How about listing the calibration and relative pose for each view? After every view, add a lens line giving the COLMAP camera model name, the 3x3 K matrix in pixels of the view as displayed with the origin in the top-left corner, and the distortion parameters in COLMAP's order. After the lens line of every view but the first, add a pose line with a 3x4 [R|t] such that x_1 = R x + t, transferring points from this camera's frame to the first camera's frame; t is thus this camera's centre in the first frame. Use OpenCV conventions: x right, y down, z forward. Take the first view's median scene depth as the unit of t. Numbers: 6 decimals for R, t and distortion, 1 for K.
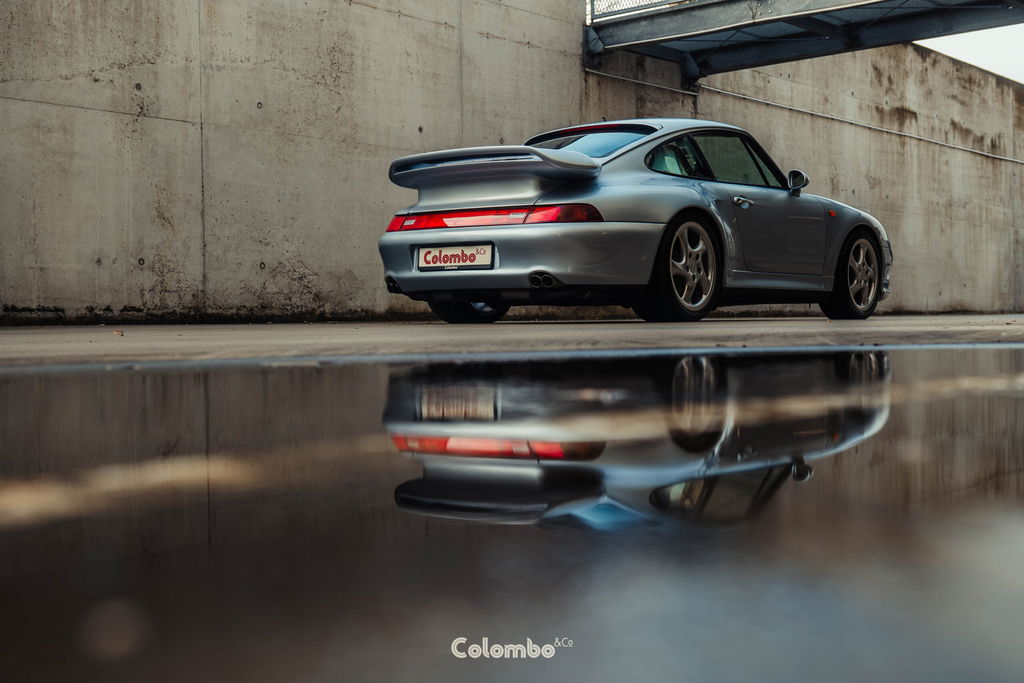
lens RADIAL K [[1425.6, 0, 515.7], [0, 1425.6, 342.1], [0, 0, 1]] dist [0.037331, 0.000000]
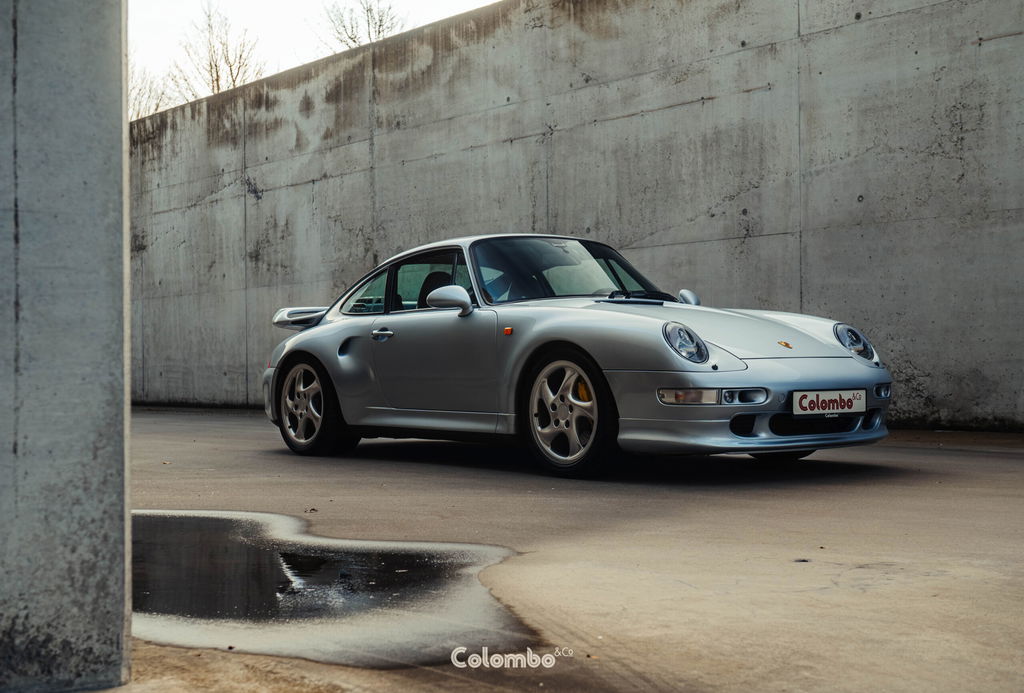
lens RADIAL K [[1425.6, 0, 518.7], [0, 1425.6, 351.3], [0, 0, 1]] dist [0.037331, 0.000000]
pose [[-0.216870, 0.007343, -0.976173, 0.822091], [0.000751, 0.999973, 0.007355, -0.073865], [0.976200, 0.000862, -0.216869, 1.016168]]
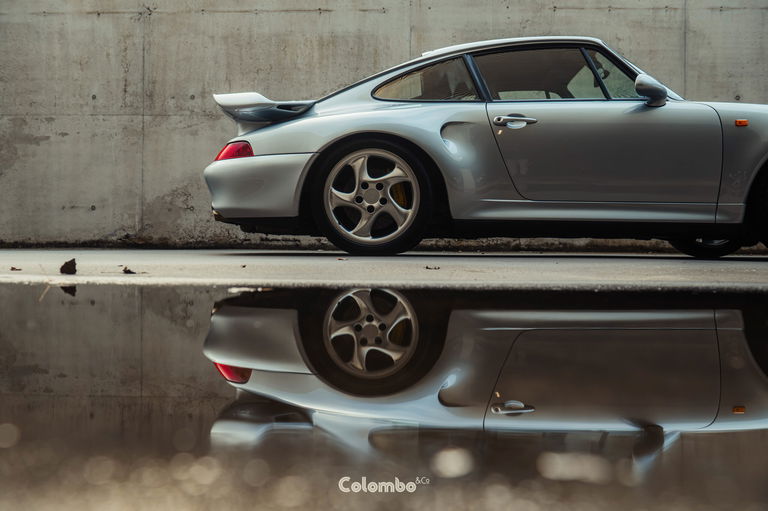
lens RADIAL K [[696.3, 0, 385.0], [0, 696.3, 256.5], [0, 0, 1]] dist [-0.014019, 0.000000]
pose [[0.585321, 0.028242, -0.810309, 0.350483], [-0.026803, 0.999521, 0.015476, -0.017289], [0.810358, 0.012661, 0.585798, 0.553935]]
